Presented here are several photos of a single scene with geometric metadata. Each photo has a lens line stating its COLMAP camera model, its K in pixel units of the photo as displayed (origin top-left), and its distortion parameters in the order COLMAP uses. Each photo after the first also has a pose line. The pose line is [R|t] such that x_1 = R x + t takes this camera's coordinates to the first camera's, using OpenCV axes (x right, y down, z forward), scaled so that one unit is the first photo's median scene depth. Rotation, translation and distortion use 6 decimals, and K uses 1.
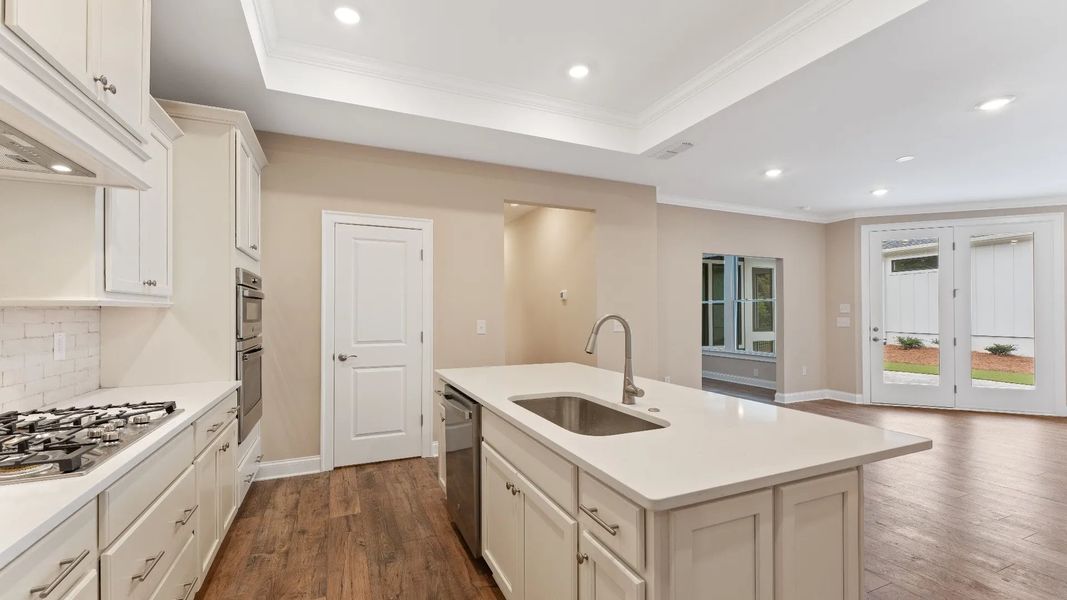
lens RADIAL K [[431.7, 0, 515.9], [0, 431.7, 310.3], [0, 0, 1]] dist [0.001759, 0.000106]
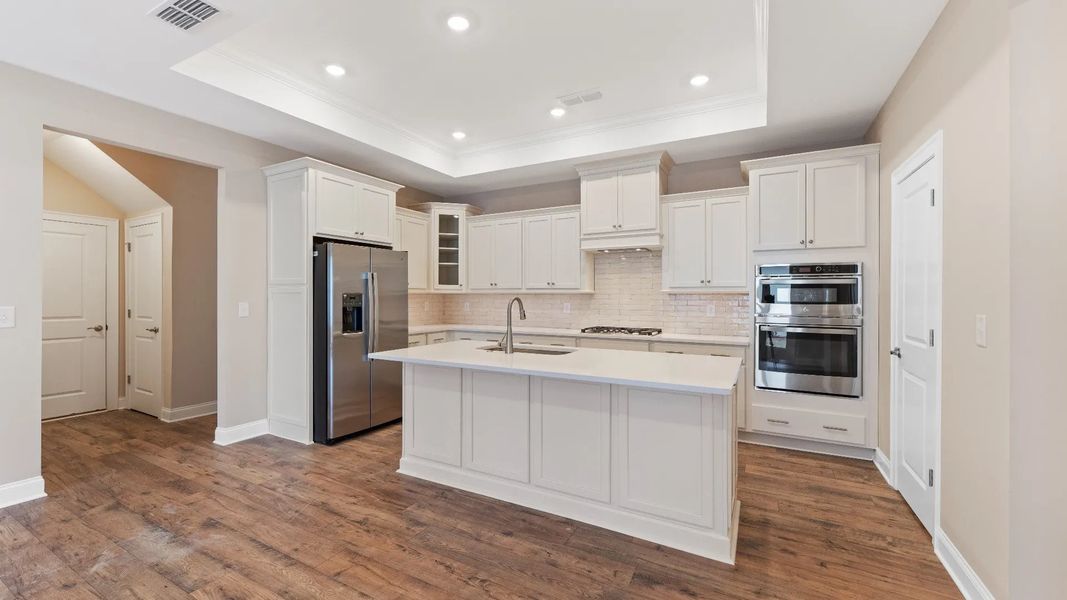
lens RADIAL K [[432.1, 0, 520.3], [0, 432.1, 300.4], [0, 0, 1]] dist [0.002718, 0.000031]
pose [[-0.786747, 0.007309, -0.617233, 0.658772], [0.003603, 0.999967, 0.007248, 0.004955], [0.617266, 0.003479, -0.786747, 1.251975]]
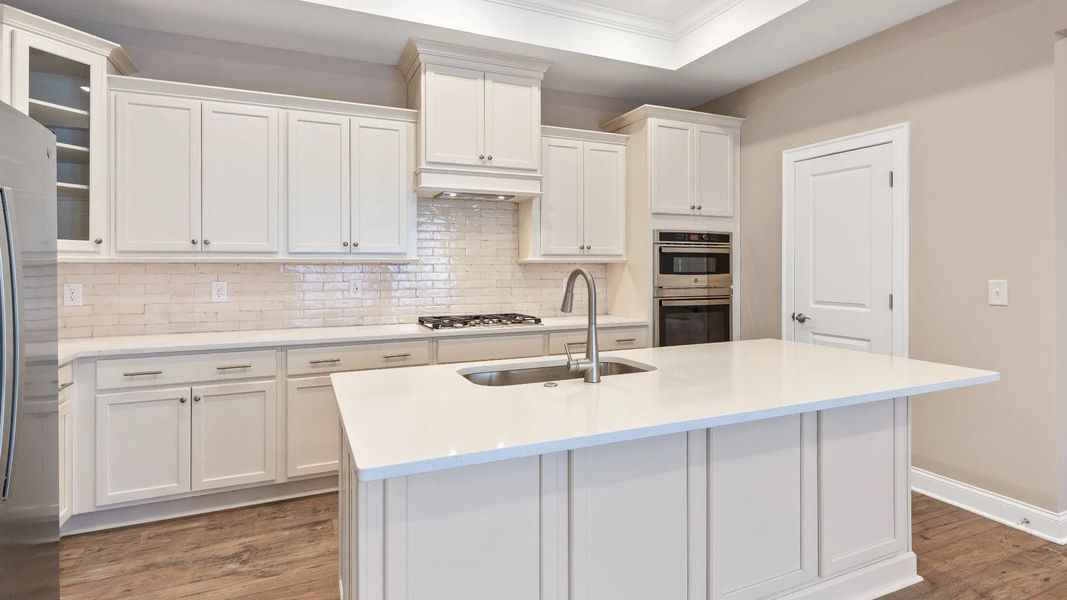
lens RADIAL K [[546.3, 0, 551.7], [0, 546.3, 269.4], [0, 0, 1]] dist [-0.002814, -0.000314]
pose [[0.041244, 0.007203, -0.999123, 0.683600], [0.008066, 0.999939, 0.007542, 0.000609], [0.999117, -0.008370, 0.041183, 0.488879]]
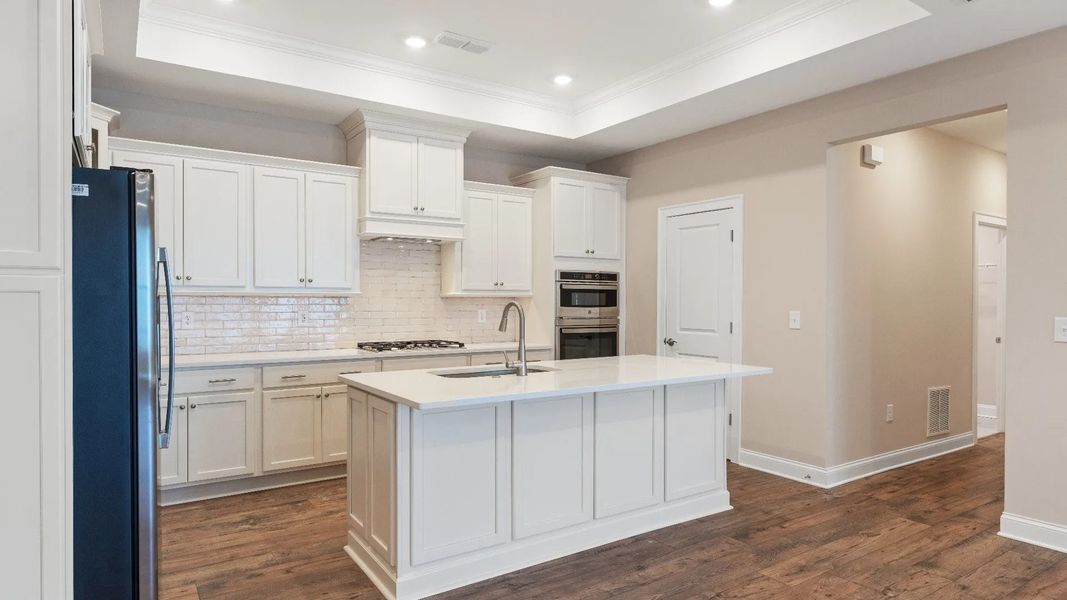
lens RADIAL K [[614.4, 0, 530.9], [0, 614.4, 308.4], [0, 0, 1]] dist [0.002427, 0.000286]
pose [[0.198353, 0.016715, -0.979988, 1.068358], [0.002113, 0.999845, 0.017481, -0.002241], [0.980128, -0.005538, 0.198286, 0.377508]]
